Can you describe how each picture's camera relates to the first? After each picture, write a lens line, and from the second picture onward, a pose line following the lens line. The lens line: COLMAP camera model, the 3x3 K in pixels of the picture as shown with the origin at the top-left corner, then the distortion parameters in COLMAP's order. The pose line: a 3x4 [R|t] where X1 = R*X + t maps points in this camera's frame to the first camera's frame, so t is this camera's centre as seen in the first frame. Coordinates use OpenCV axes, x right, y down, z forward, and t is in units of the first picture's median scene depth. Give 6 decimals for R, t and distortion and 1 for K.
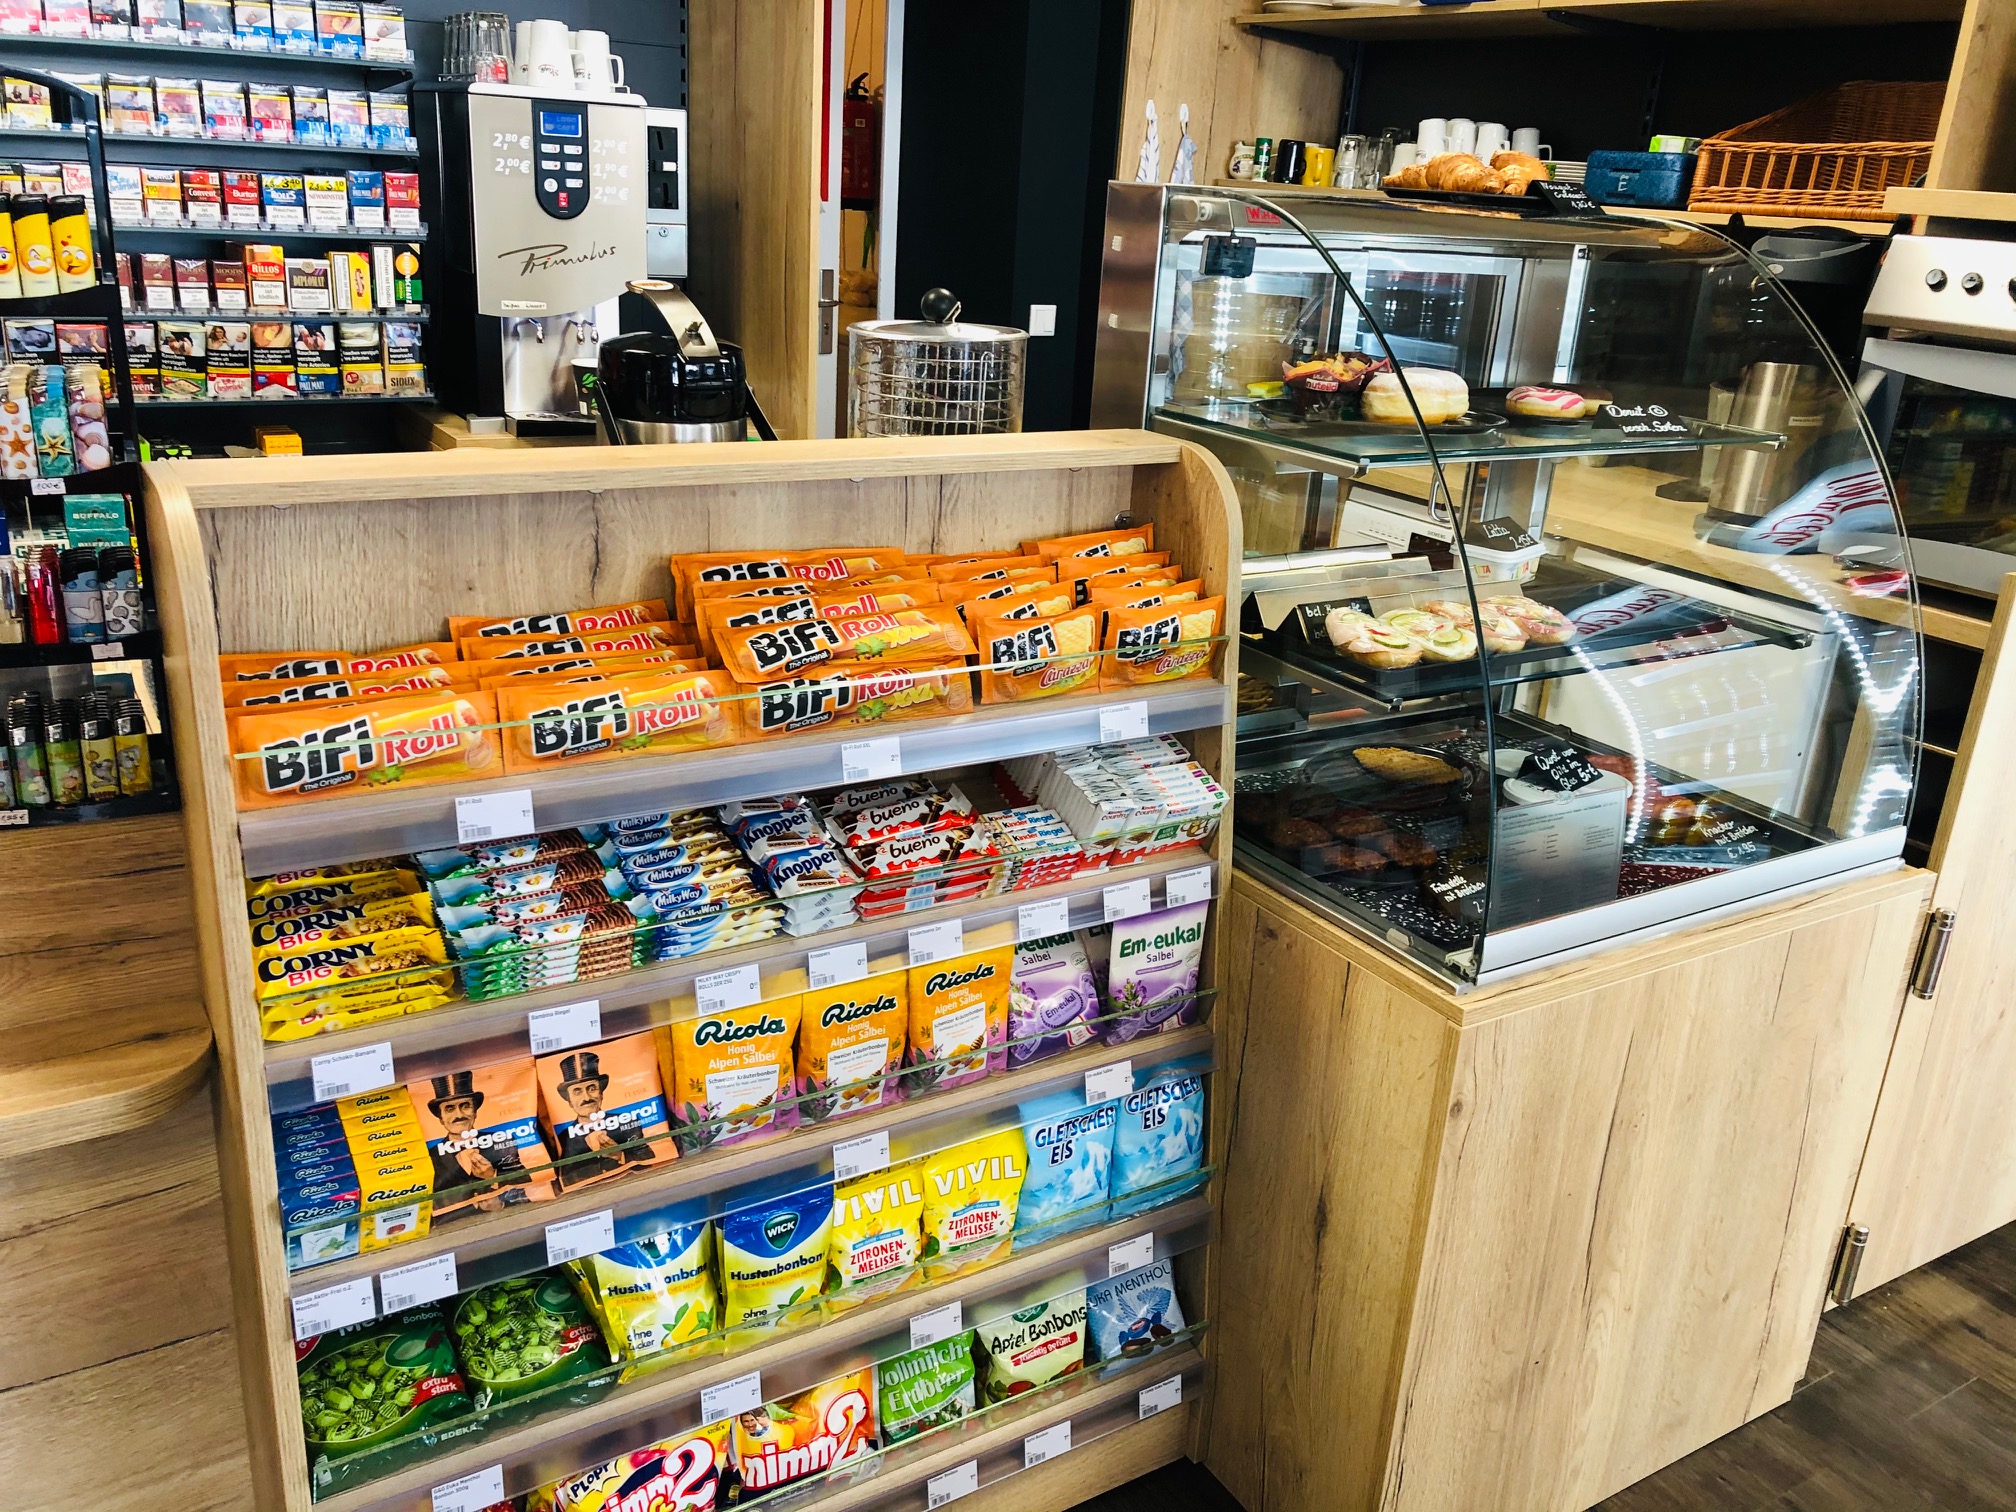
lens RADIAL K [[1662.6, 0, 1011.6], [0, 1662.6, 746.5], [0, 0, 1]] dist [0.027053, 0.005322]
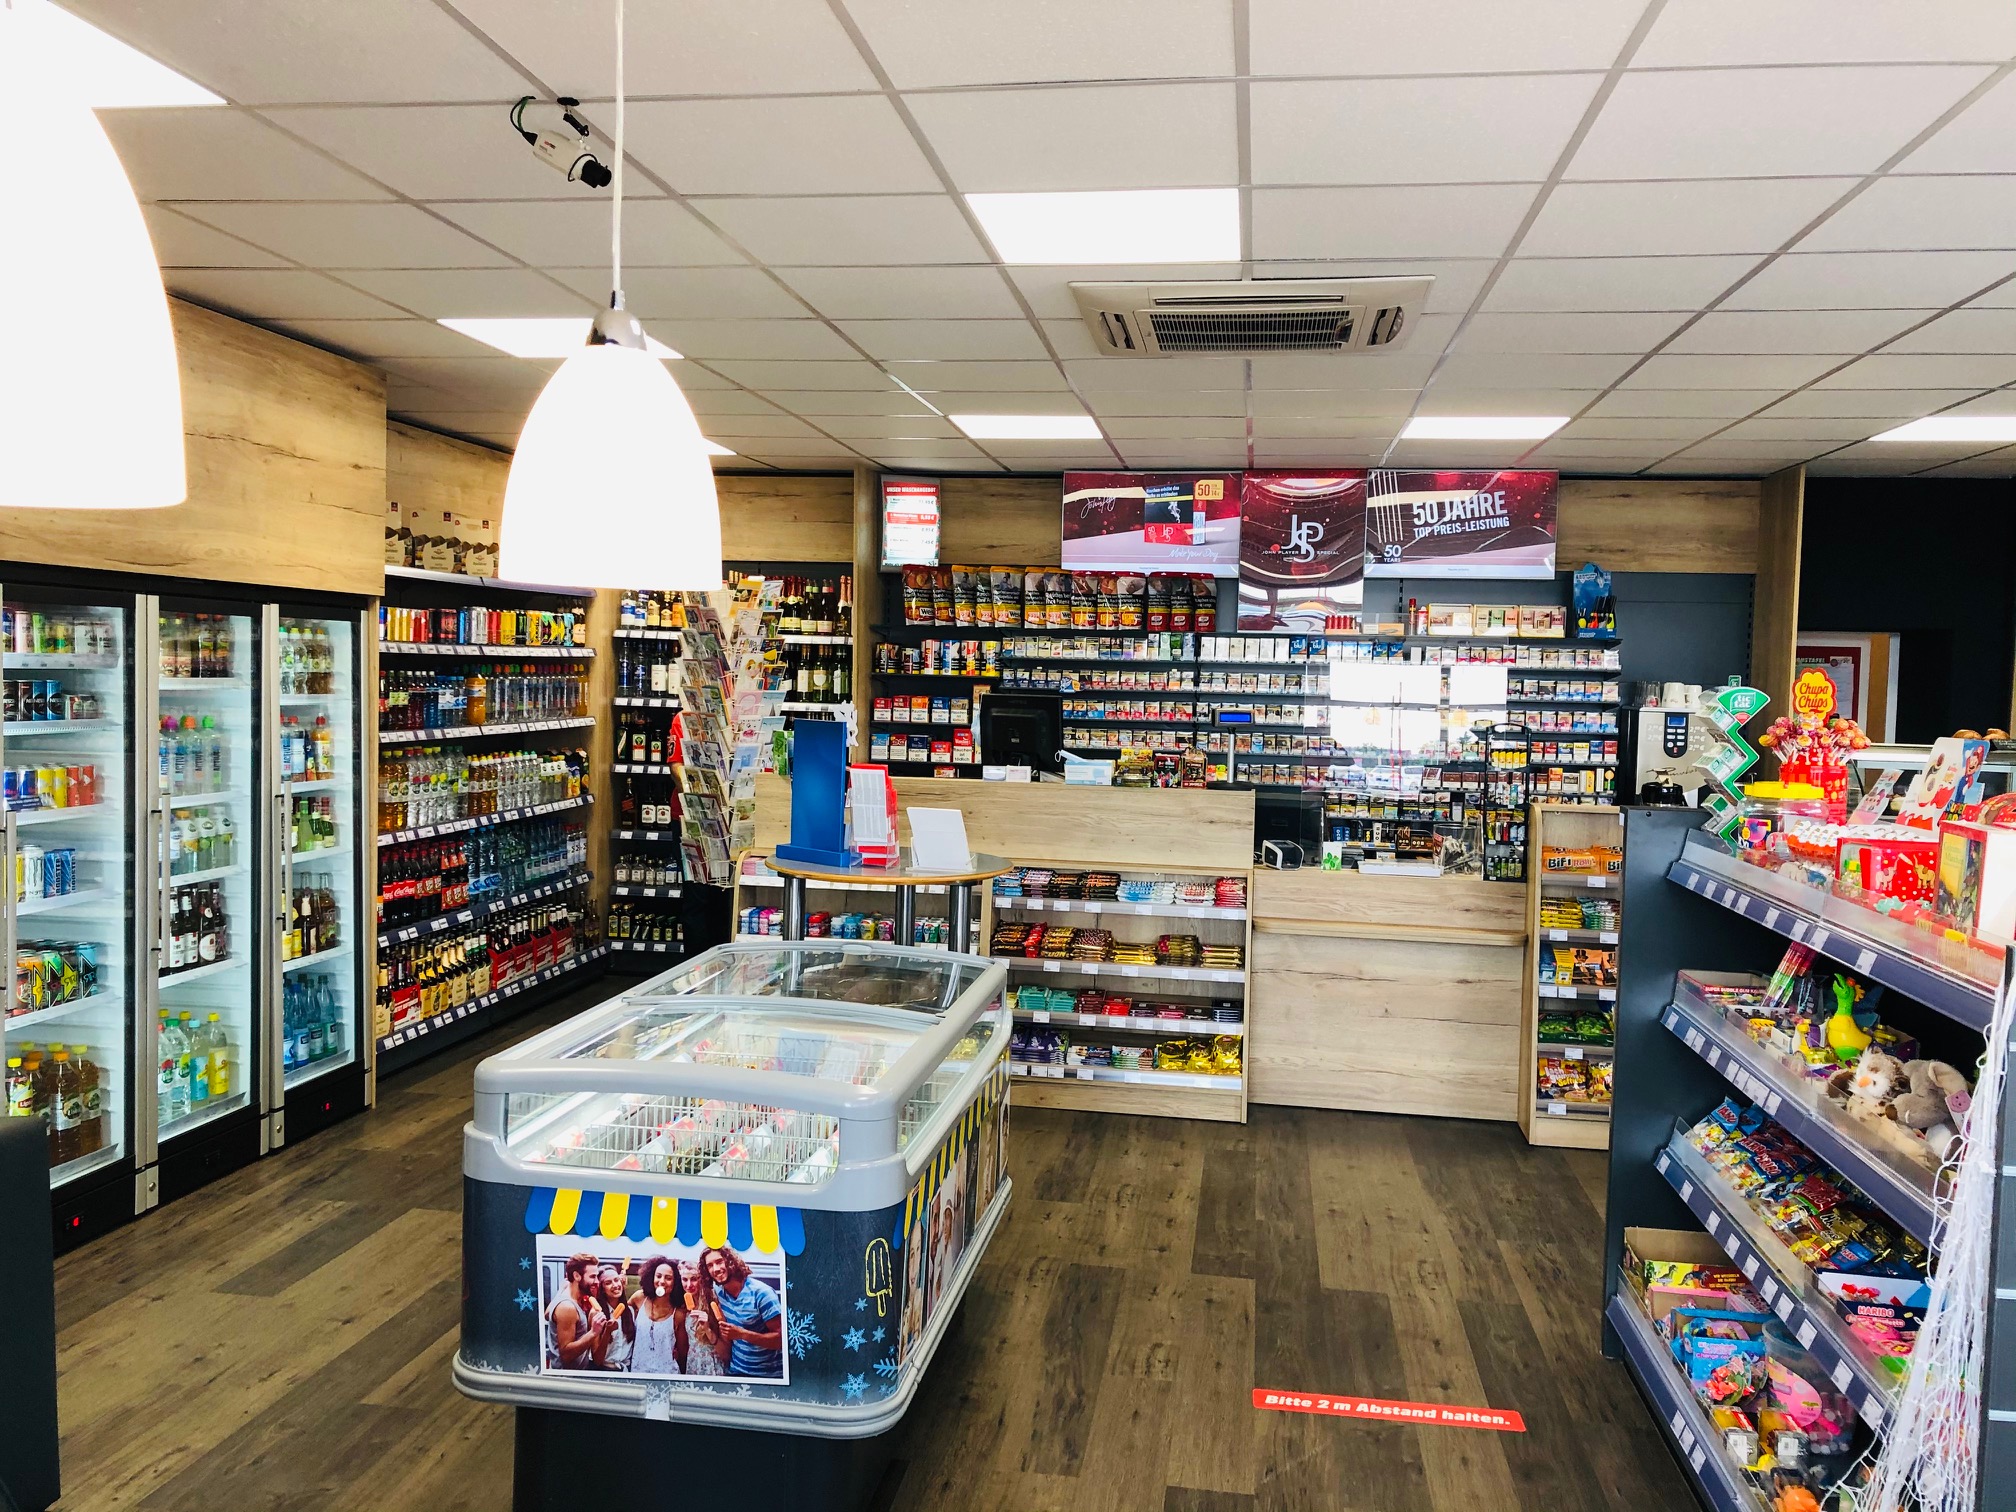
lens RADIAL K [[1662.6, 0, 1011.1], [0, 1662.6, 754.6], [0, 0, 1]] dist [0.027053, 0.005322]
pose [[0.758139, -0.007703, -0.652047, 0.618765], [-0.196763, 0.950621, -0.240008, 0.482057], [0.621699, 0.310258, 0.719187, -1.434716]]
